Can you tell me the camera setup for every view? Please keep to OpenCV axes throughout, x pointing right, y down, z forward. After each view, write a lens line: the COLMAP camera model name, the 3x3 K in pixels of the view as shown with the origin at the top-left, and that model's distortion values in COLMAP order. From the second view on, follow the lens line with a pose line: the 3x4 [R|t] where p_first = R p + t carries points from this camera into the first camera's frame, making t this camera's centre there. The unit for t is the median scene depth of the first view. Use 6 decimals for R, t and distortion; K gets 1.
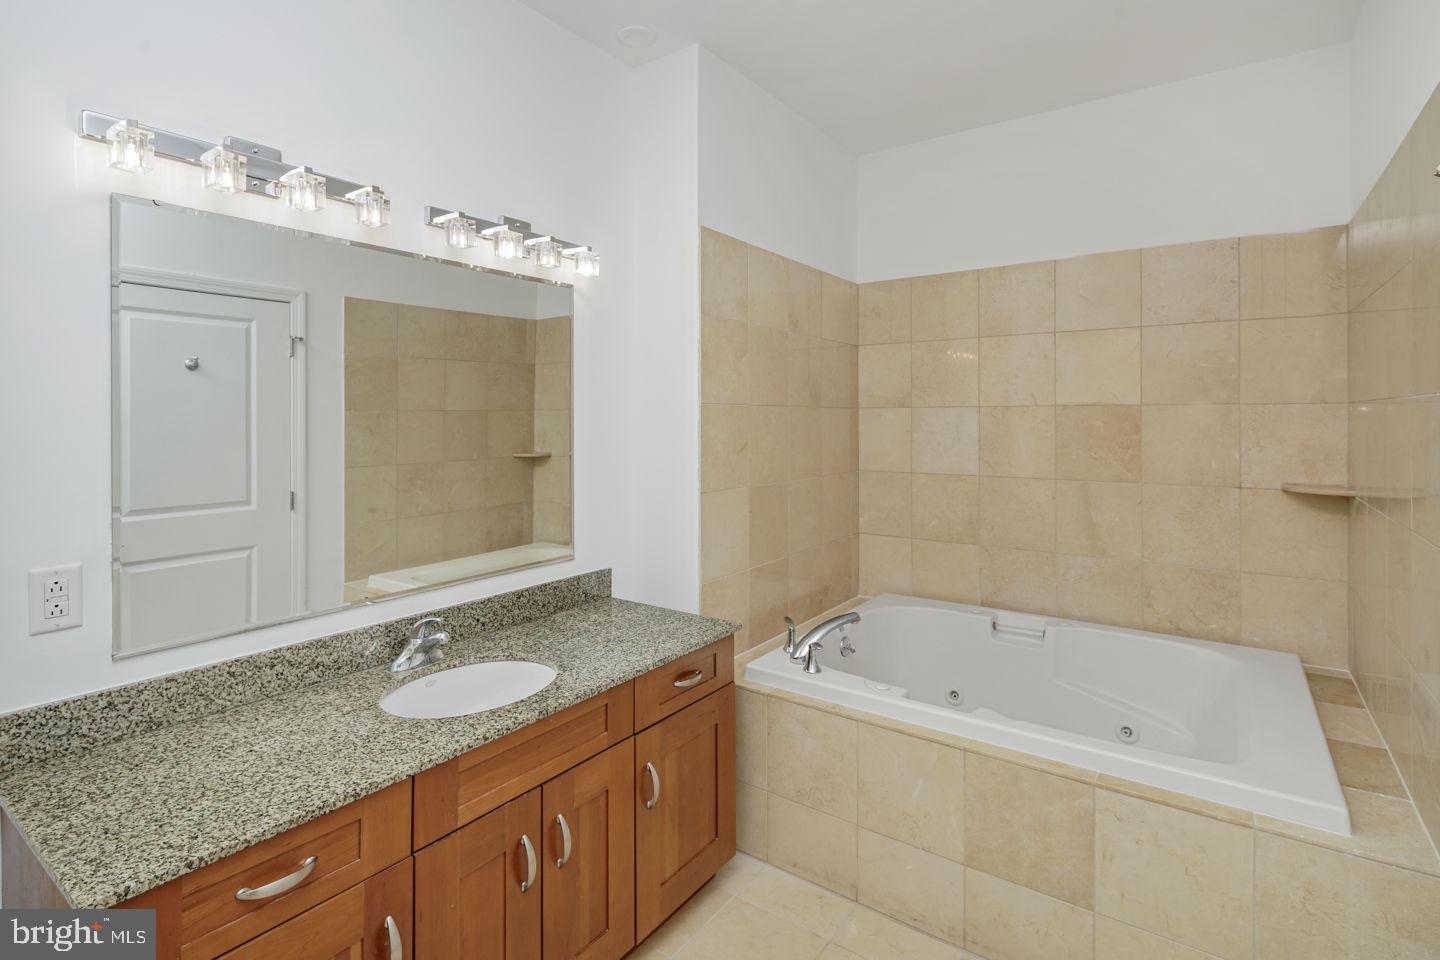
lens RADIAL K [[822.1, 0, 720.2], [0, 822.1, 410.8], [0, 0, 1]] dist [0.043117, -0.000171]
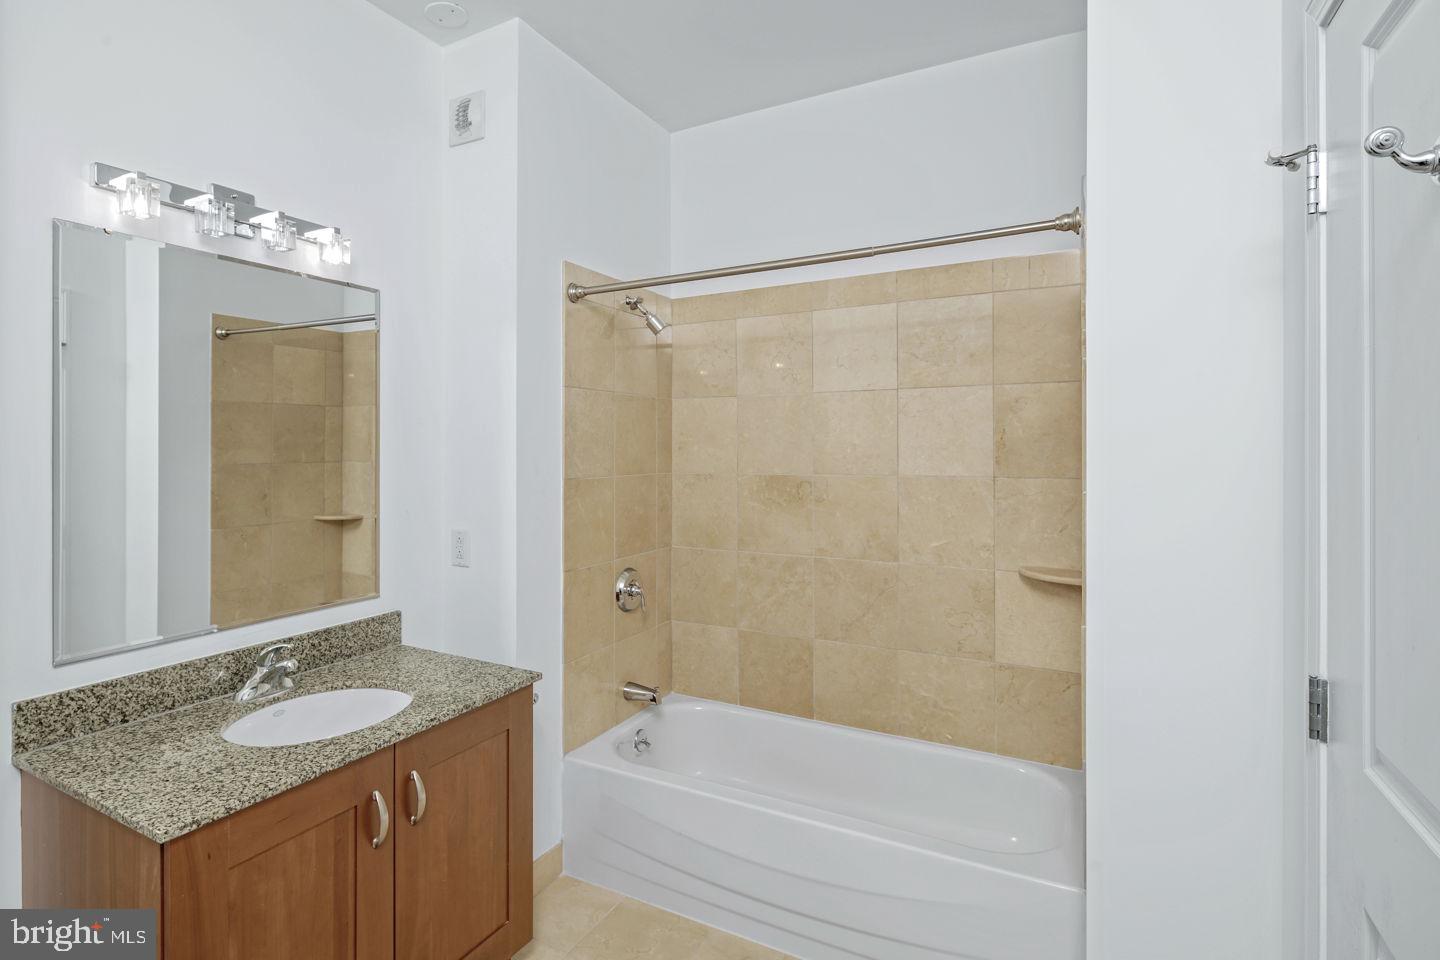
lens RADIAL K [[704.7, 0, 709.9], [0, 704.7, 450.1], [0, 0, 1]] dist [0.003517, -0.000711]
pose [[0.997243, -0.004500, 0.074063, 0.091595], [0.002296, 0.999553, 0.029815, 0.000649], [-0.074164, -0.029563, 0.996808, 0.156224]]
